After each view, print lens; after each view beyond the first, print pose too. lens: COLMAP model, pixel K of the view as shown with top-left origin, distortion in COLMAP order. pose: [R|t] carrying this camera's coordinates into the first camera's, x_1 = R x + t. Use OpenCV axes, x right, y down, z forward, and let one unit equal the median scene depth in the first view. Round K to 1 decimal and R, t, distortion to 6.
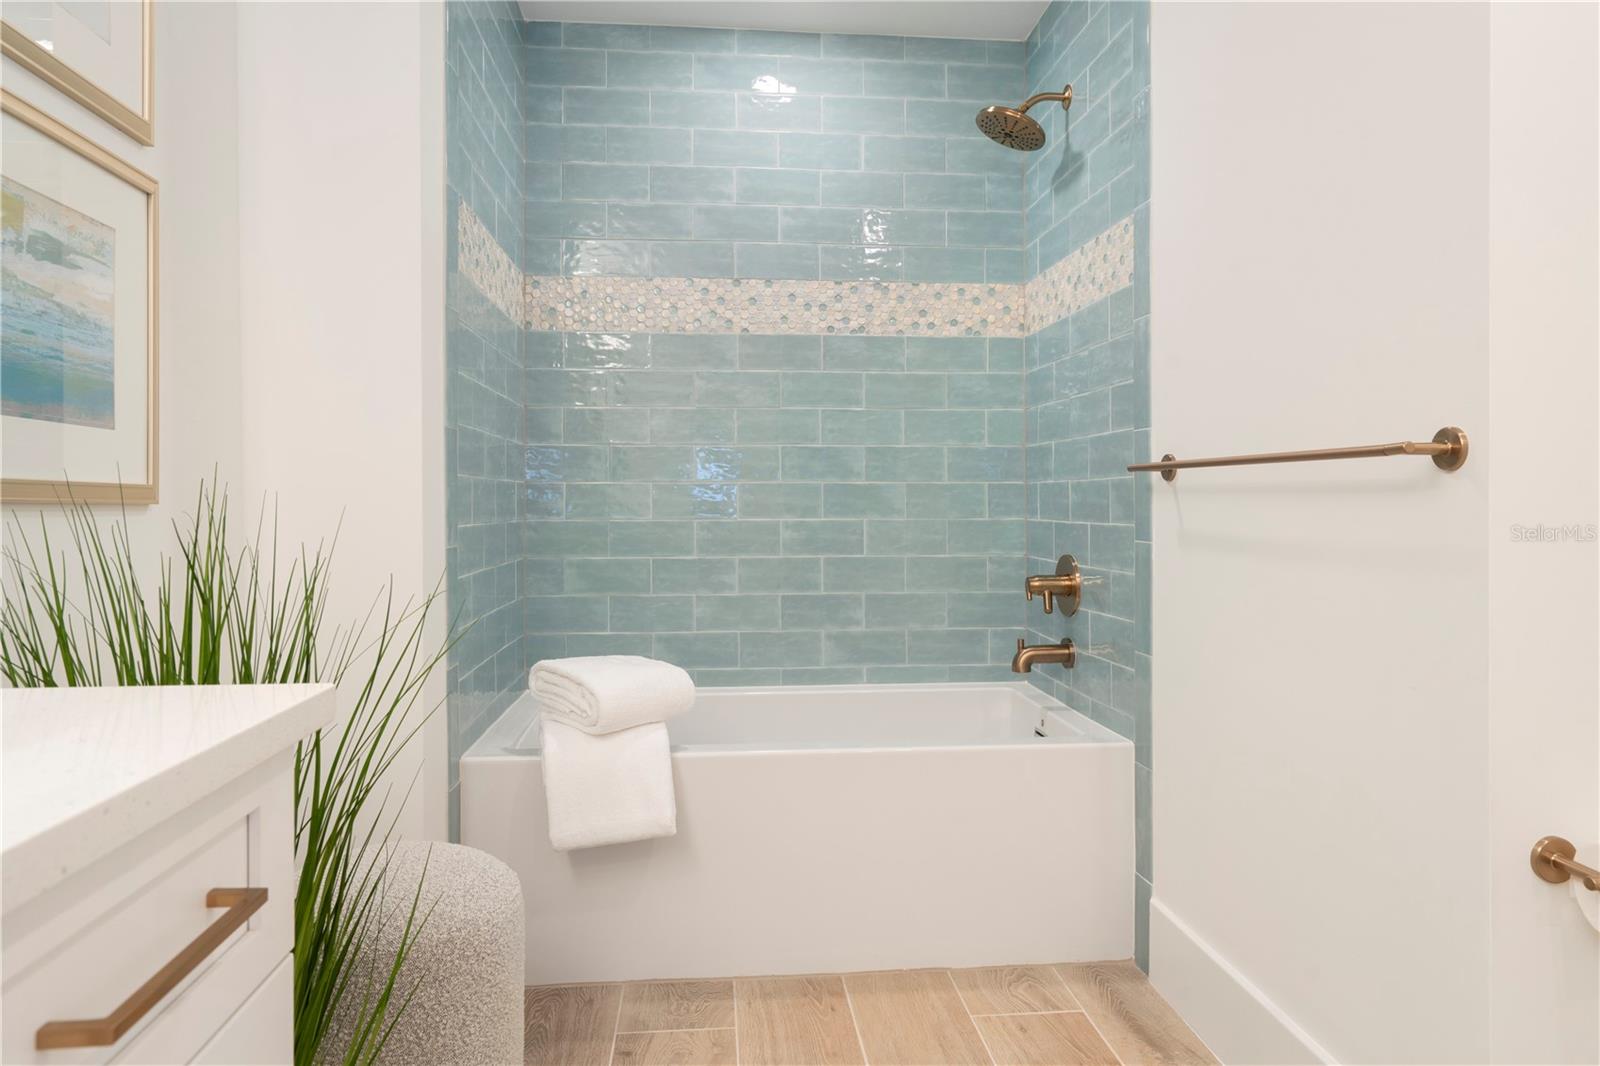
lens RADIAL K [[977.6, 0, 797.4], [0, 977.6, 502.2], [0, 0, 1]] dist [0.005572, 0.003914]
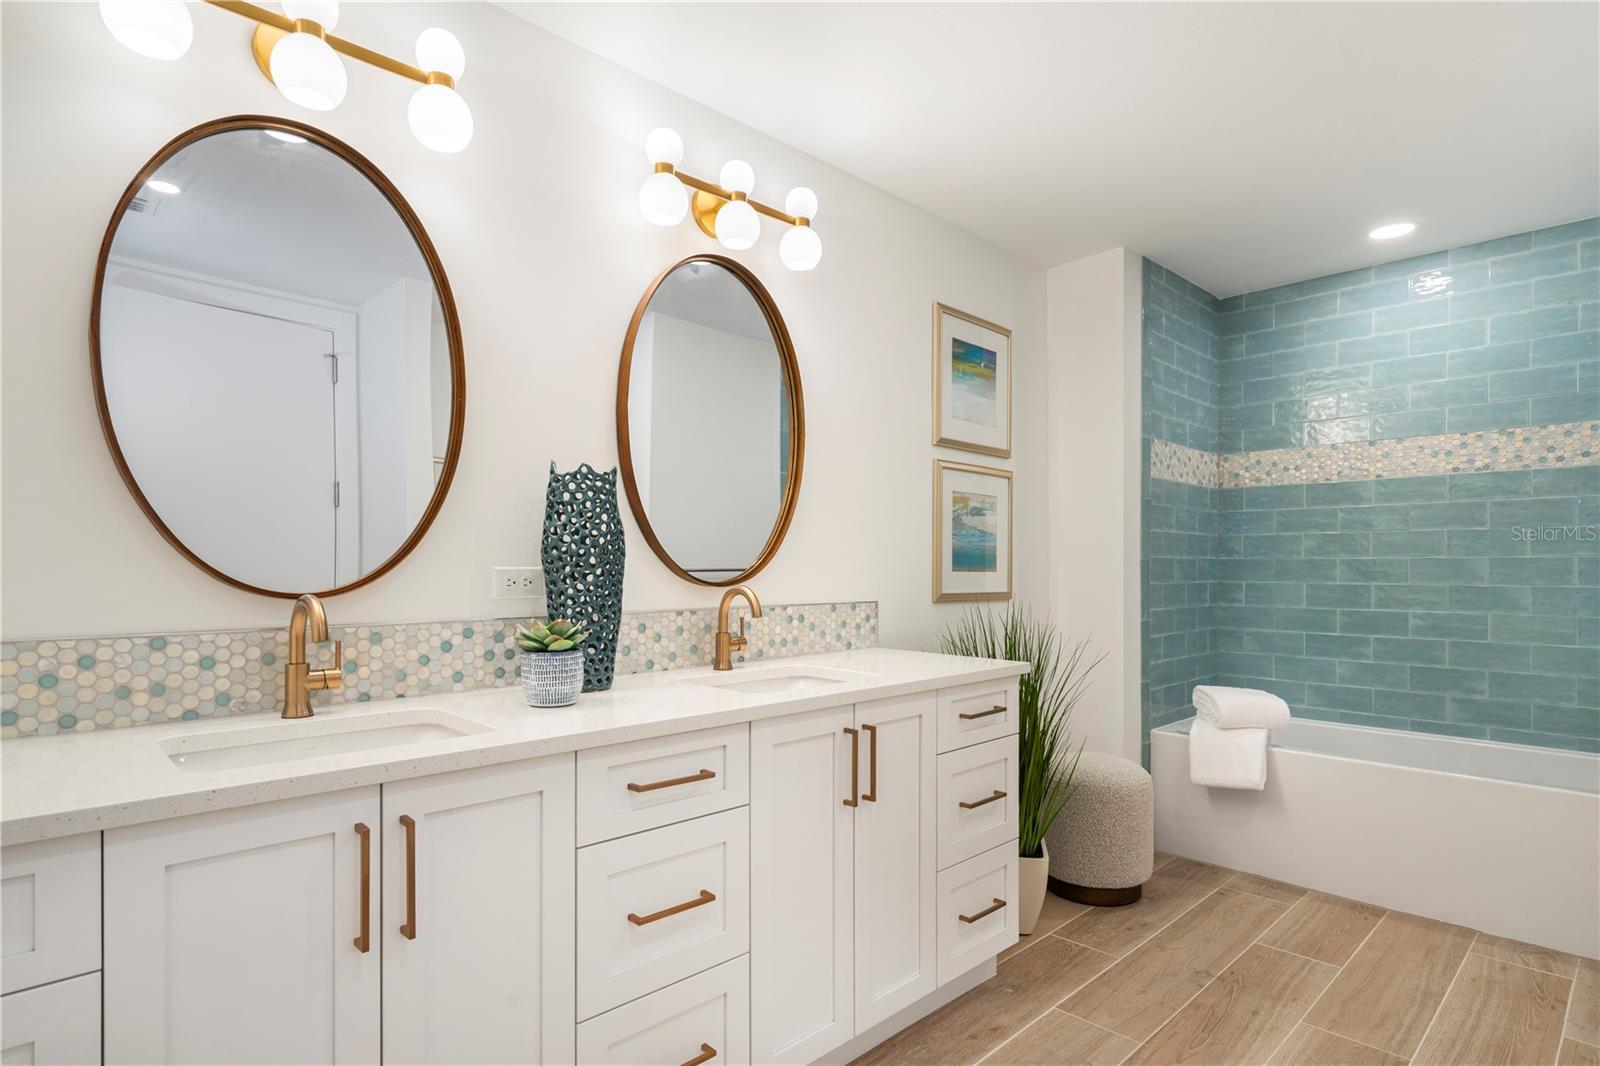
lens RADIAL K [[850.4, 0, 804.4], [0, 850.4, 567.4], [0, 0, 1]] dist [-0.000193, -0.000218]
pose [[0.634154, 0.004928, -0.773191, 0.370818], [-0.003757, 0.999988, 0.003292, -0.044702], [0.773197, 0.000817, 0.634165, -0.424167]]
